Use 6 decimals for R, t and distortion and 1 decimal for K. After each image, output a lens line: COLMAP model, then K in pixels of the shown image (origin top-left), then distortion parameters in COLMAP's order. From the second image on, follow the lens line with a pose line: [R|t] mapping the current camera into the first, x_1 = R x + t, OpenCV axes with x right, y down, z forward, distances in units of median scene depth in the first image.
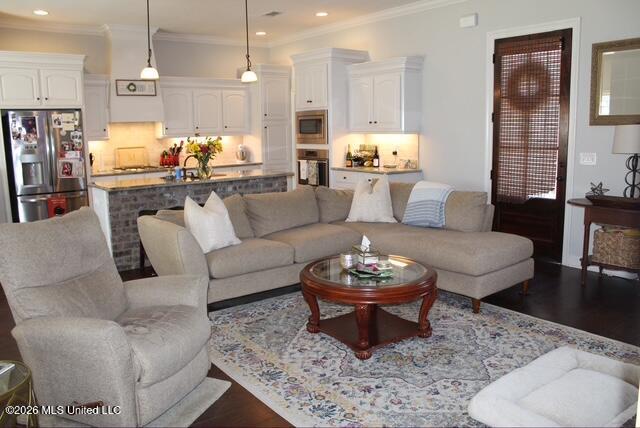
lens RADIAL K [[528.4, 0, 322.9], [0, 528.4, 211.6], [0, 0, 1]] dist [-0.170187, 0.161205]
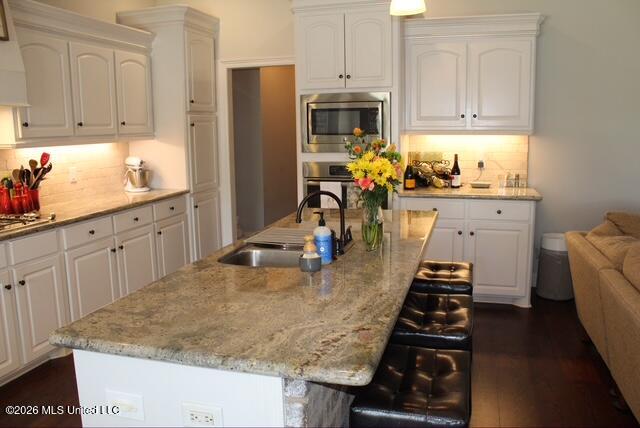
lens RADIAL K [[528.4, 0, 322.9], [0, 528.4, 211.6], [0, 0, 1]] dist [-0.170187, 0.161205]
pose [[0.805175, -0.090067, 0.586158, -0.431494], [0.094127, 0.995280, 0.023634, -0.094033], [-0.585520, 0.036144, 0.809852, 0.647350]]
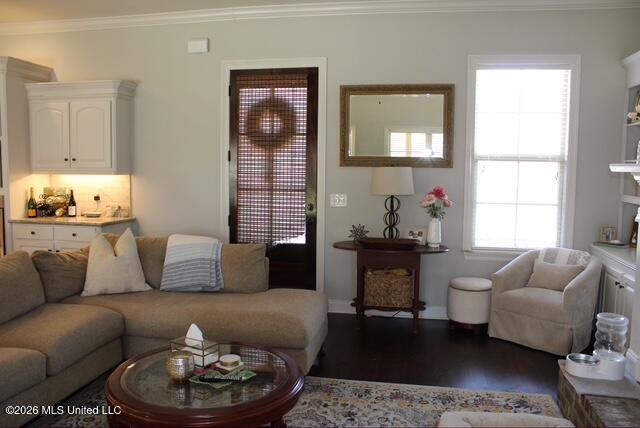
lens RADIAL K [[528.4, 0, 322.9], [0, 528.4, 211.6], [0, 0, 1]] dist [-0.170187, 0.161205]
pose [[0.752288, -0.033658, 0.657974, -0.130805], [0.080956, 0.995848, -0.041618, -0.032589], [-0.653841, 0.084575, 0.751890, 0.200435]]
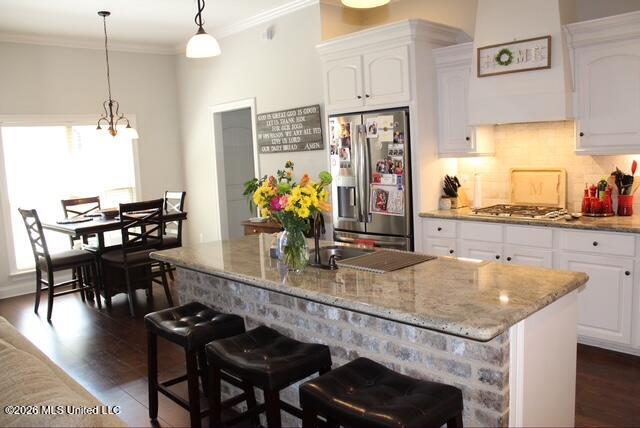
lens RADIAL K [[528.4, 0, 322.9], [0, 528.4, 211.6], [0, 0, 1]] dist [-0.170187, 0.161205]
pose [[0.113921, 0.131630, -0.984731, 0.166614], [-0.107090, 0.987036, 0.119550, -0.147797], [0.987701, 0.091835, 0.126541, 0.874251]]
